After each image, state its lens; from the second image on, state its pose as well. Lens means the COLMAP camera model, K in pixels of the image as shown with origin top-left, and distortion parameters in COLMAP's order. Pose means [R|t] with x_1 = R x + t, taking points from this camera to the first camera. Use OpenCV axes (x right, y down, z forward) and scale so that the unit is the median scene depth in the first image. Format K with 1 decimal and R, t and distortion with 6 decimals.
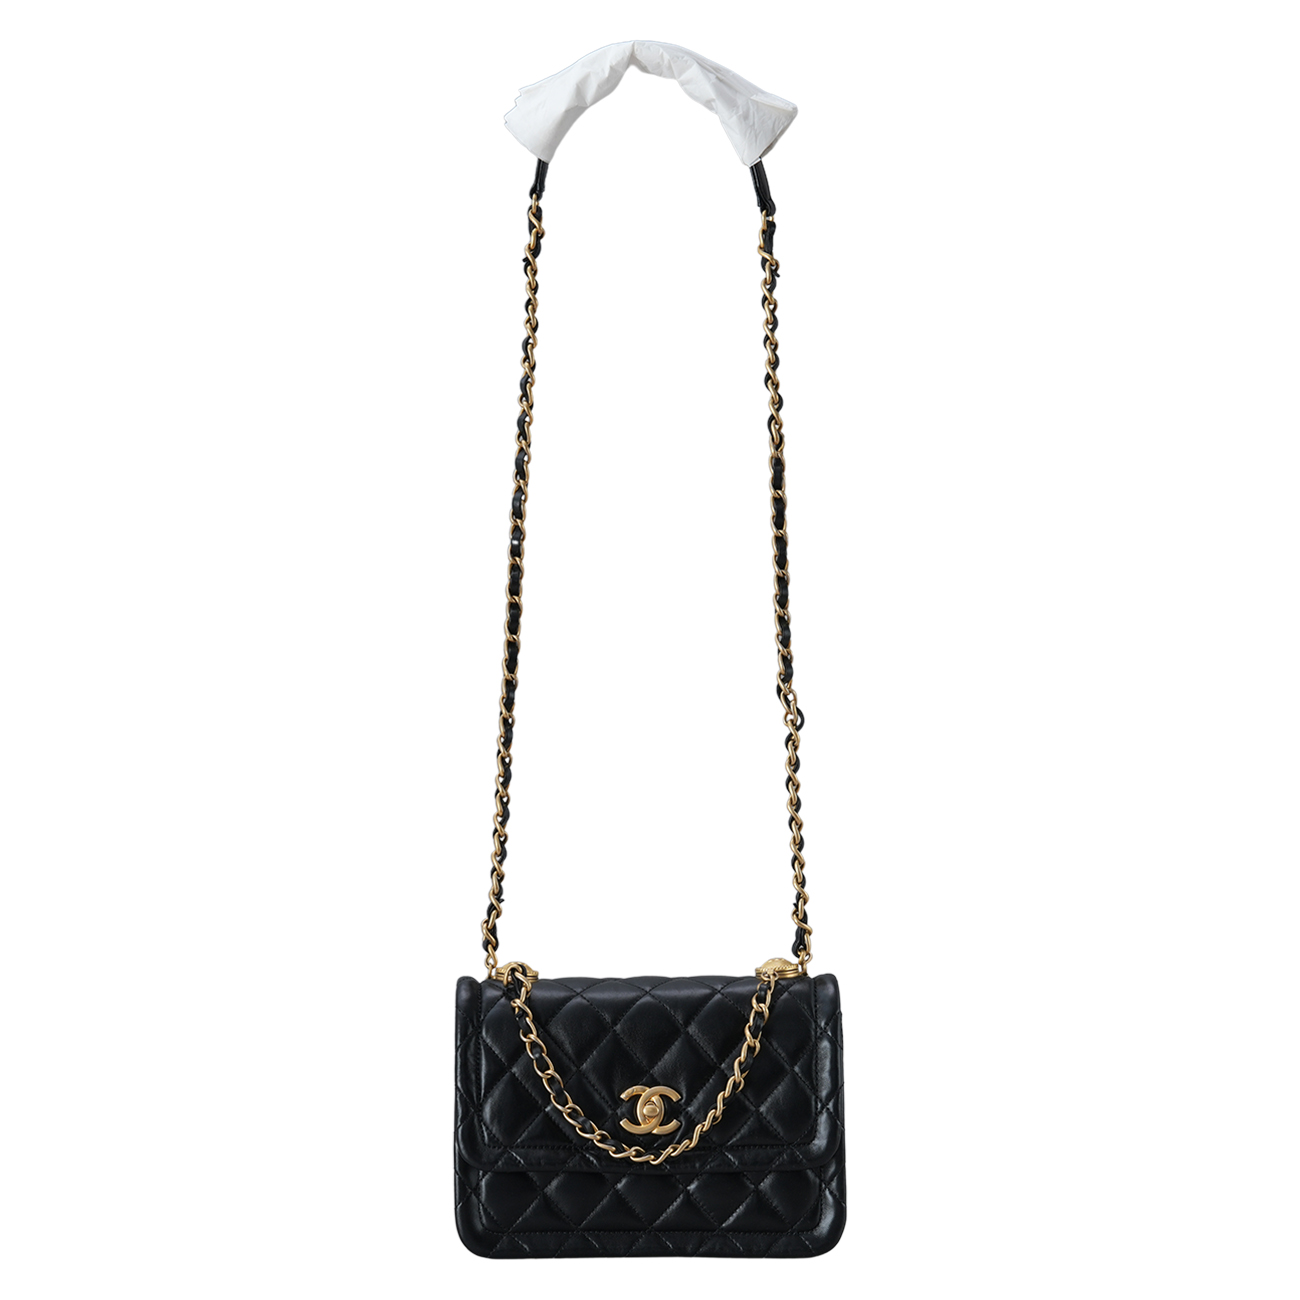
lens RADIAL K [[4563.6, 0, 644.9], [0, 4563.6, 638.1], [0, 0, 1]] dist [0.494610, 0.000000]
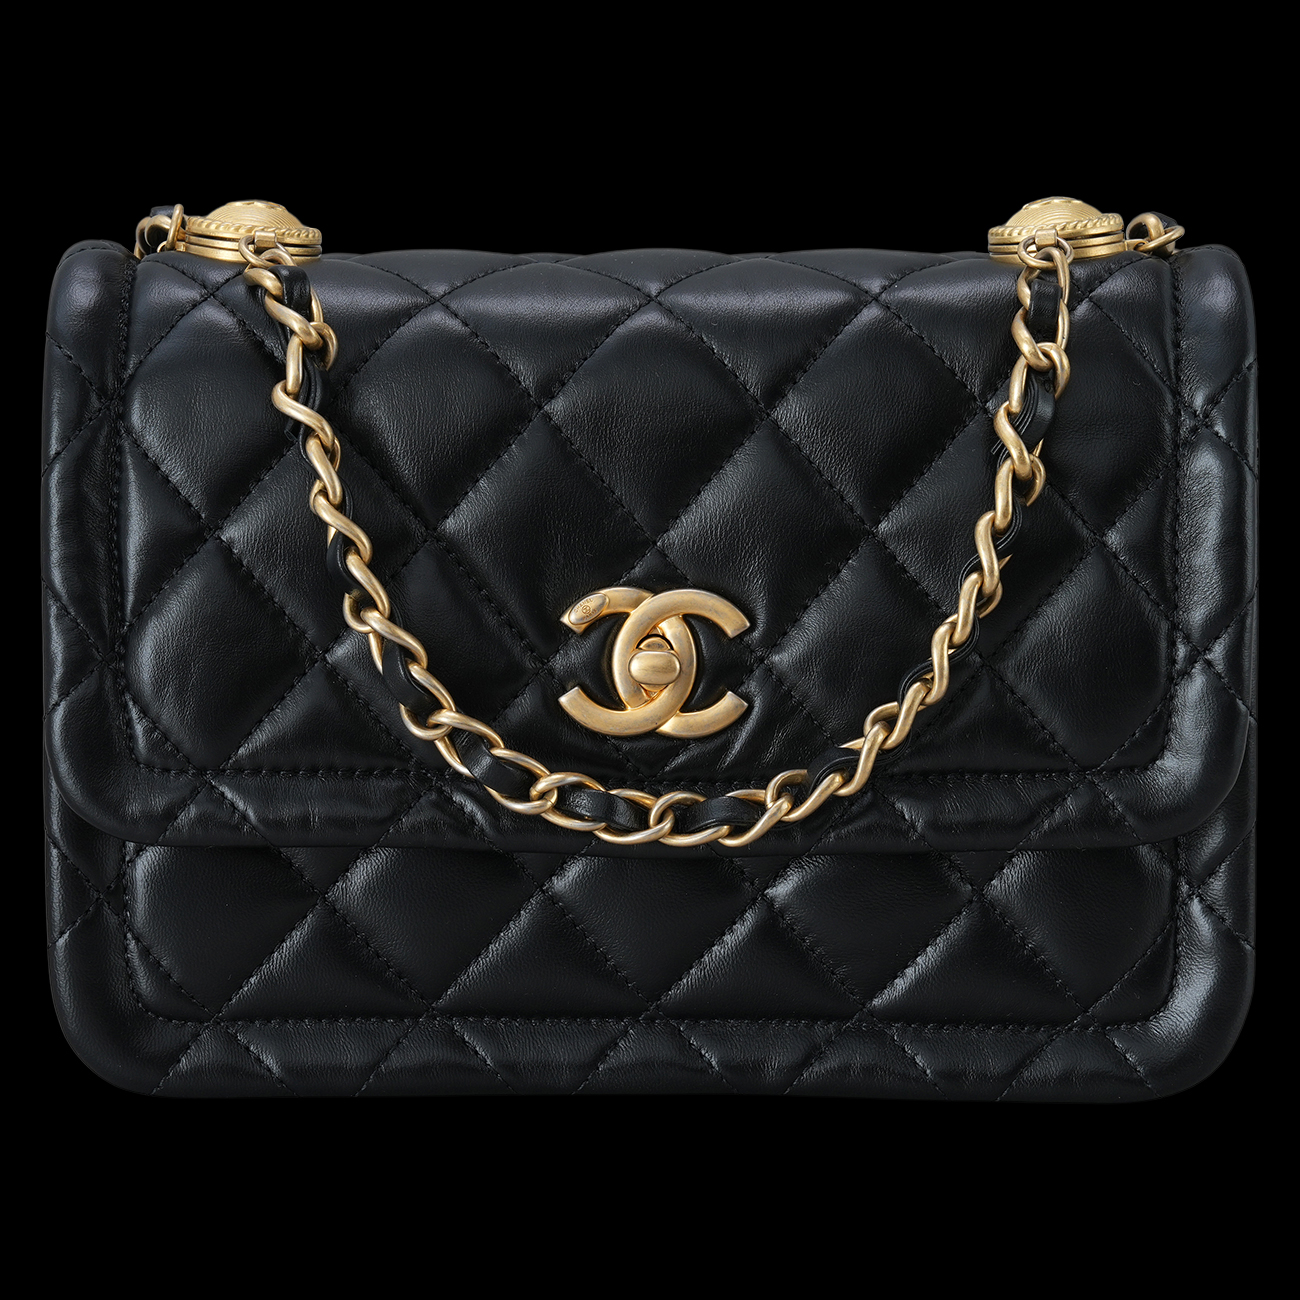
lens RADIAL K [[4563.6, 0, 660.3], [0, 4563.6, 653.3], [0, 0, 1]] dist [0.494610, 0.000000]
pose [[0.999304, 0.015593, -0.033888, 0.012404], [-0.009811, 0.986325, 0.164522, 0.049362], [0.035990, -0.164075, 0.985791, 0.682484]]
